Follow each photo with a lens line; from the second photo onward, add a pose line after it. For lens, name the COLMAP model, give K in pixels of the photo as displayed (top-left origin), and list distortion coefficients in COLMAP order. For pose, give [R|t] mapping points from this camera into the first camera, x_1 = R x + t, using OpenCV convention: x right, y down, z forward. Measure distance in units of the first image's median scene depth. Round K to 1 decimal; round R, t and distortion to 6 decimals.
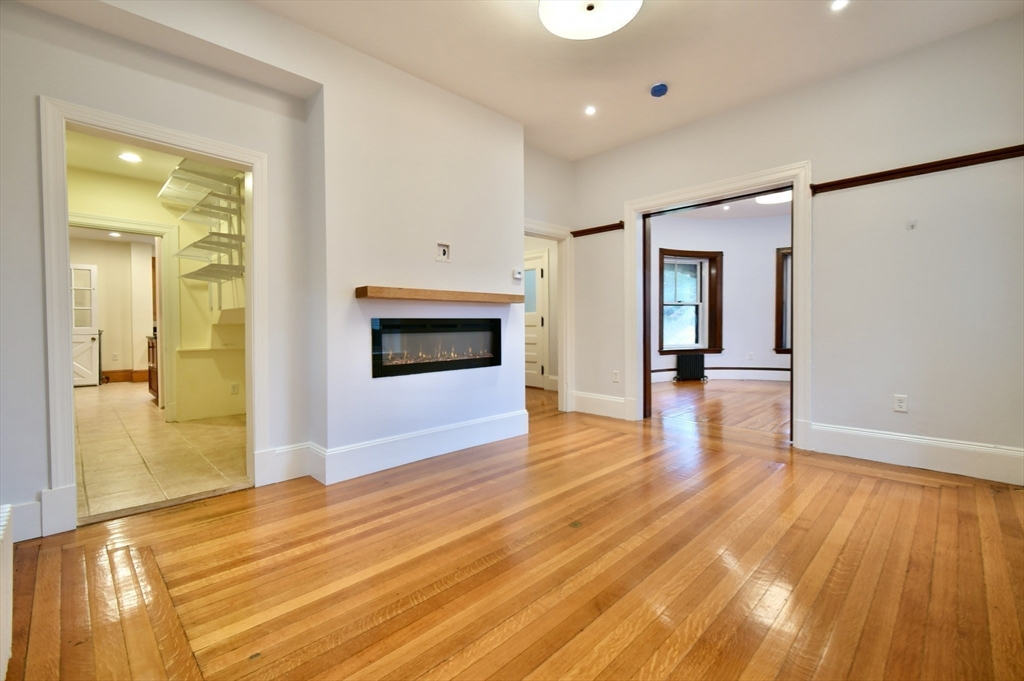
lens RADIAL K [[448.9, 0, 514.4], [0, 448.9, 331.5], [0, 0, 1]] dist [0.002290, -0.000050]
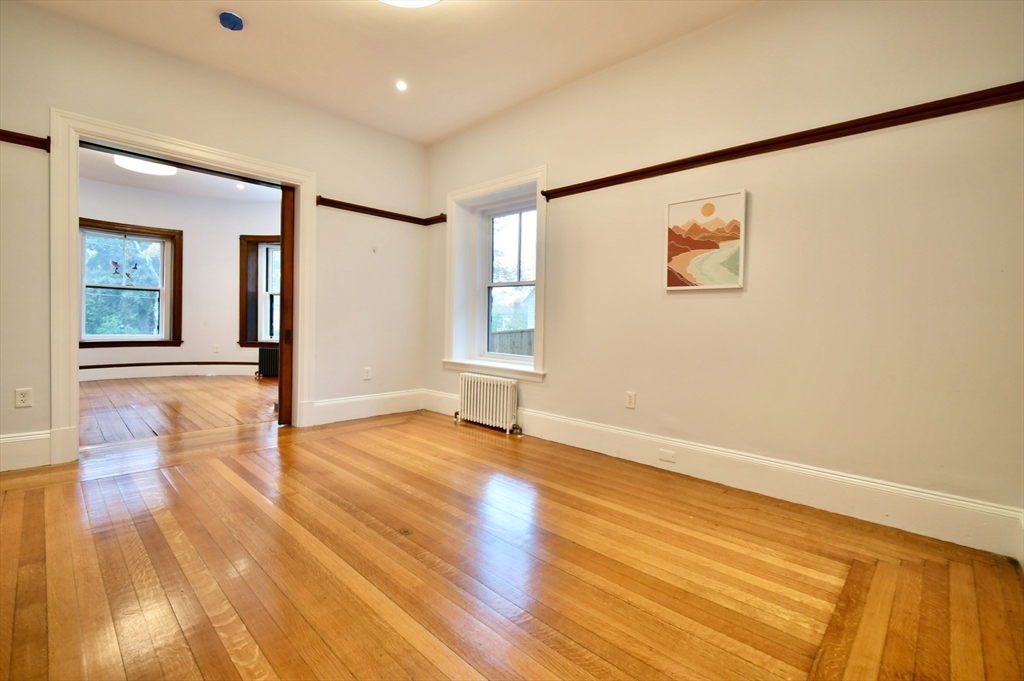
lens RADIAL K [[448.9, 0, 514.4], [0, 448.9, 331.5], [0, 0, 1]] dist [0.002290, -0.000050]
pose [[-0.022743, -0.018774, 0.999565, -0.631036], [-0.007321, 0.999800, 0.018612, -0.003161], [-0.999715, -0.006894, -0.022876, 0.638386]]
